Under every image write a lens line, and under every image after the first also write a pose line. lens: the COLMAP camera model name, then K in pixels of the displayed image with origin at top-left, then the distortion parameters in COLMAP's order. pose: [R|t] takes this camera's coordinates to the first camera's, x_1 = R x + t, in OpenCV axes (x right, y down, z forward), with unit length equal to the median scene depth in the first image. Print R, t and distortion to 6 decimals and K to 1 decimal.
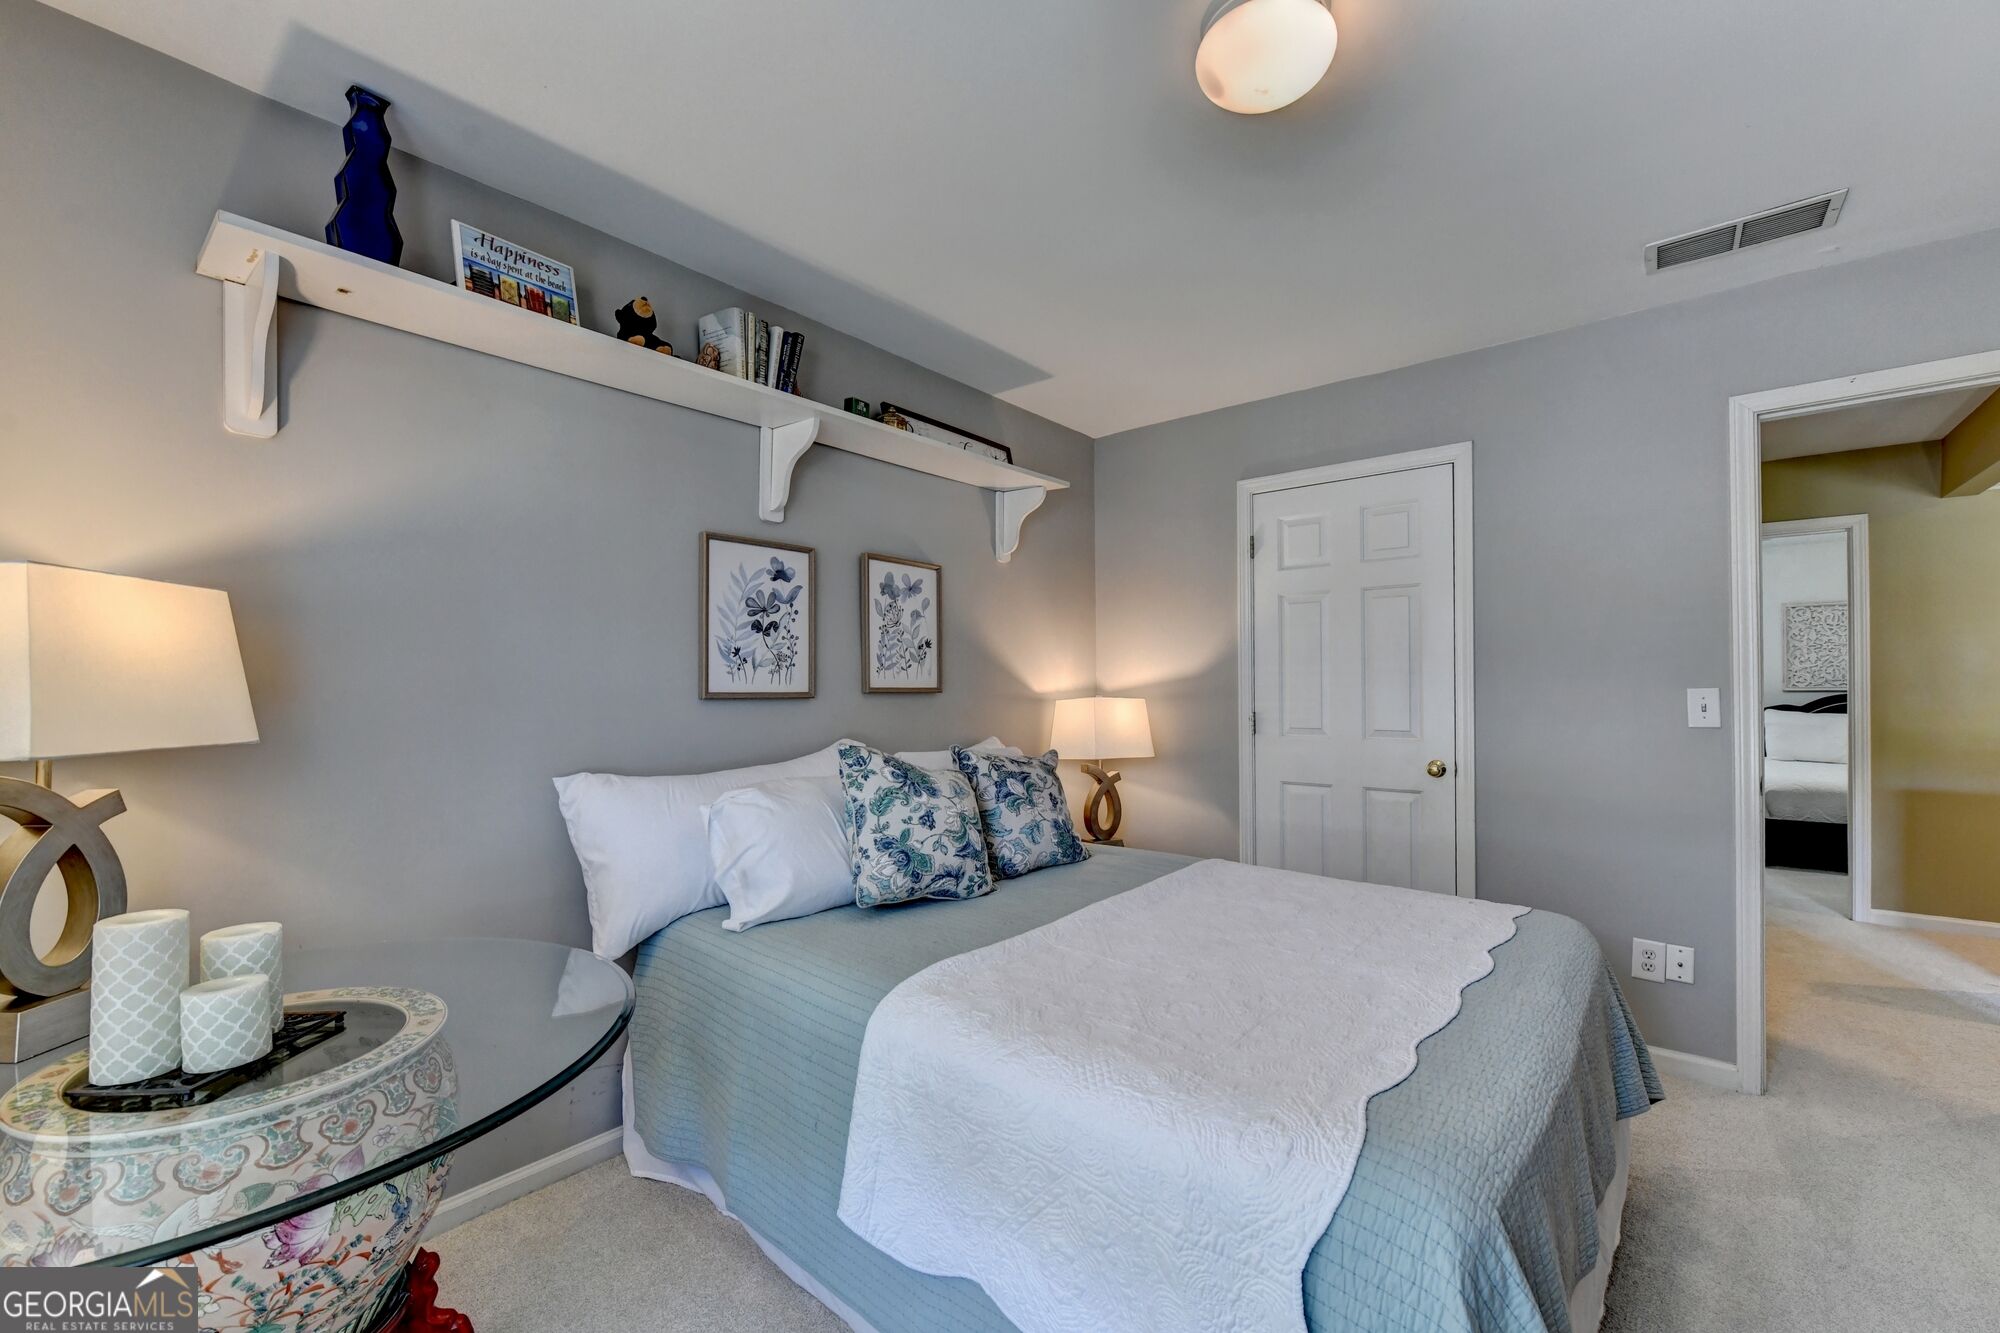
lens RADIAL K [[815.8, 0, 1017.5], [0, 815.8, 679.2], [0, 0, 1]] dist [-0.002631, -0.000585]
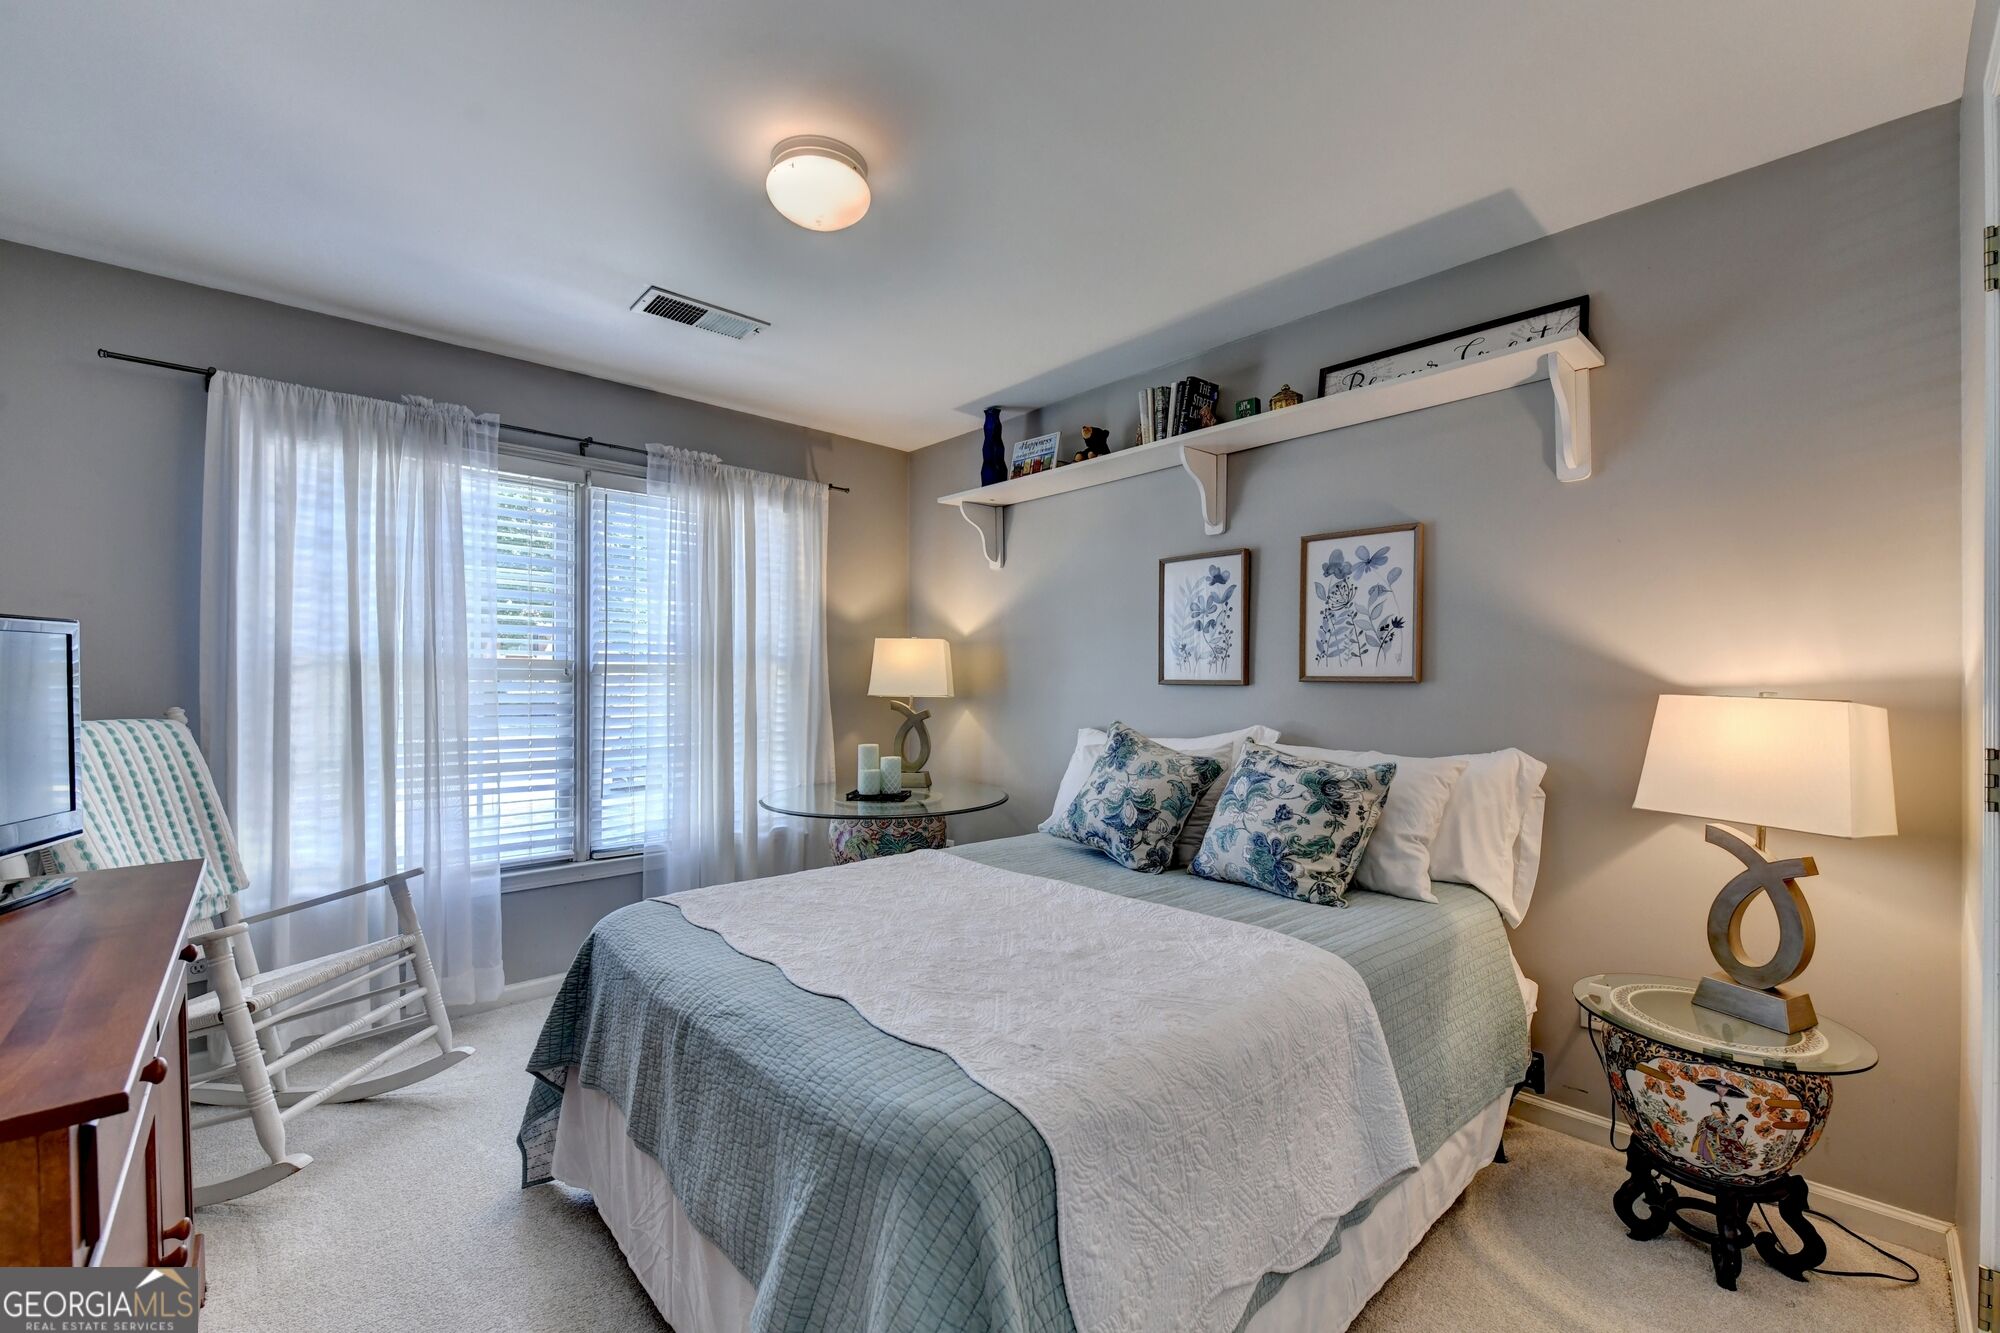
lens RADIAL K [[815.8, 0, 1017.5], [0, 815.8, 679.2], [0, 0, 1]] dist [-0.002631, -0.000585]
pose [[-0.134643, 0.002447, -0.990891, 0.897357], [0.007278, 0.999972, 0.001481, 0.011365], [0.990867, -0.007012, -0.134657, 0.862223]]
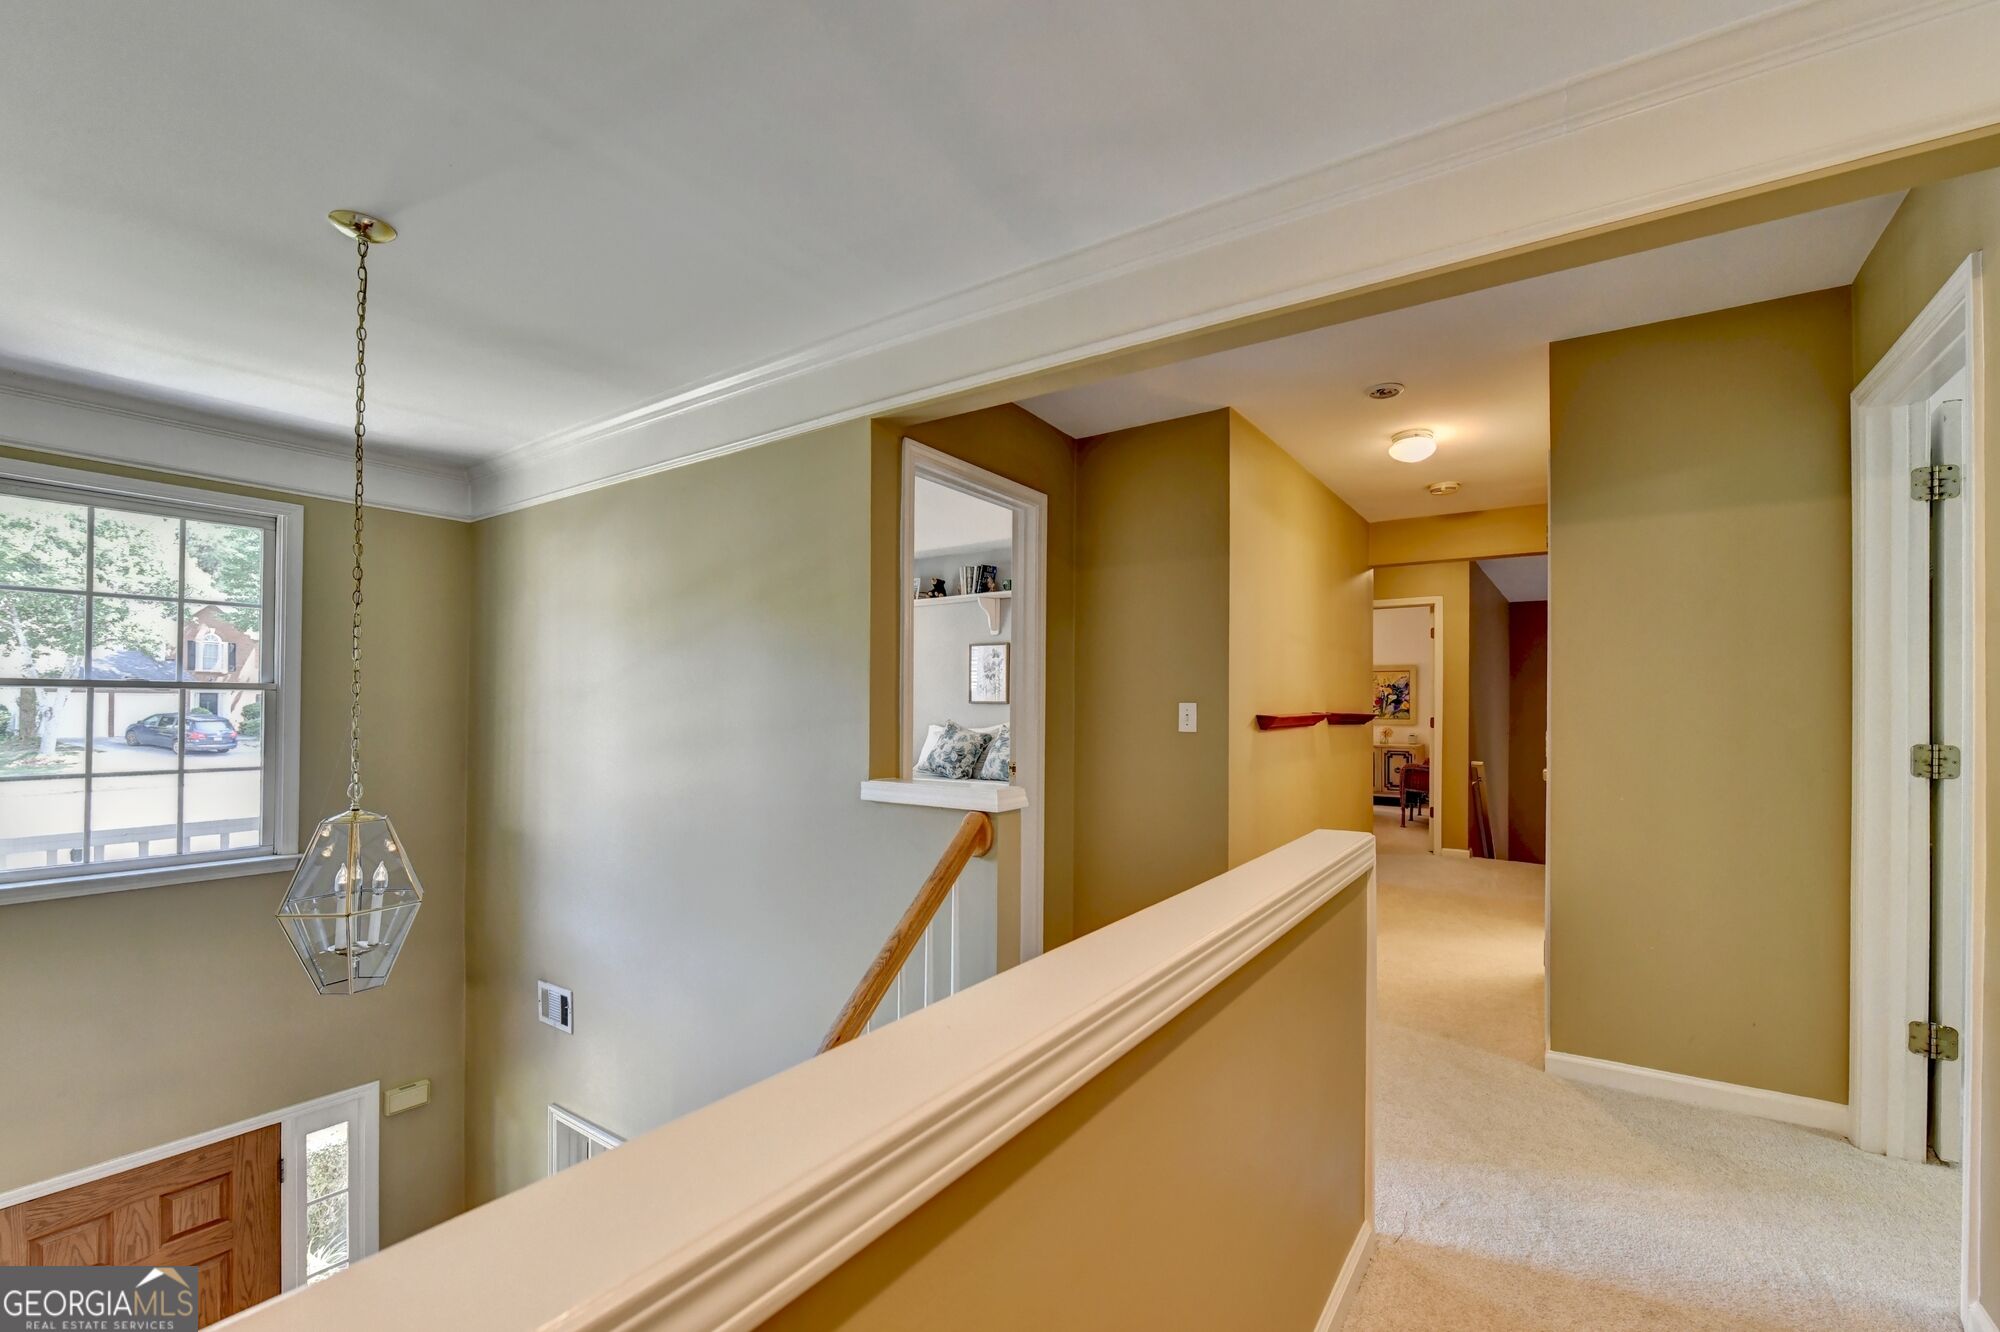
lens RADIAL K [[815.8, 0, 1017.5], [0, 815.8, 678.7], [0, 0, 1]] dist [-0.002631, -0.000585]
pose [[0.083965, -0.030339, -0.996007, 2.215666], [-0.002772, 0.999525, -0.030679, 0.022503], [0.996465, 0.005337, 0.083841, 0.846684]]
